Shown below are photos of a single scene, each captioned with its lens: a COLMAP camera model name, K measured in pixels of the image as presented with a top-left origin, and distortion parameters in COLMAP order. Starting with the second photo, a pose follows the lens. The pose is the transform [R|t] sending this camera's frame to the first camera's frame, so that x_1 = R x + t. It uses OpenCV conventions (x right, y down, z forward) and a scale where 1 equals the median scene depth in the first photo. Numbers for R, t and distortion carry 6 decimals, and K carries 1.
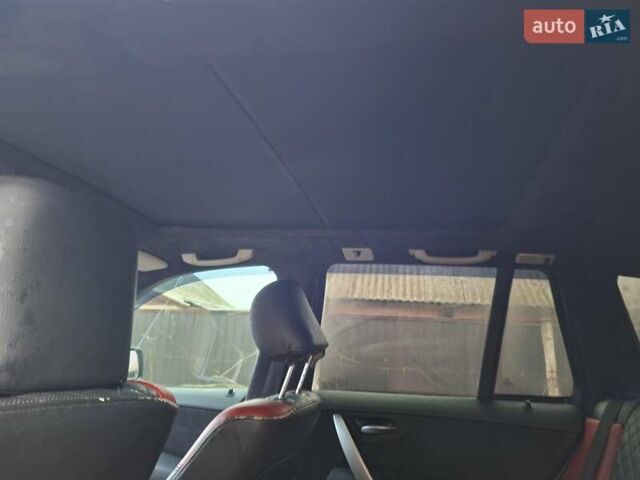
lens RADIAL K [[452.7, 0, 320.0], [0, 452.7, 240.0], [0, 0, 1]] dist [0.001288, -0.006842]
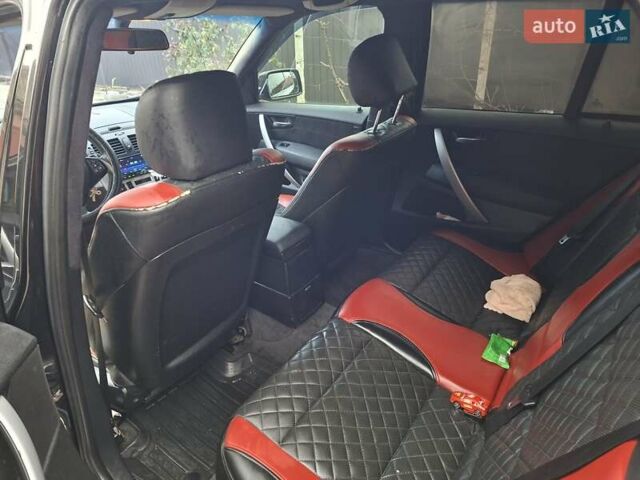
lens RADIAL K [[452.7, 0, 320.0], [0, 452.7, 240.0], [0, 0, 1]] dist [0.001288, -0.006842]
pose [[0.927106, 0.090497, -0.363711, 0.223728], [0.168254, 0.766643, 0.619636, -0.218248], [0.334912, -0.635664, 0.695533, -0.190884]]
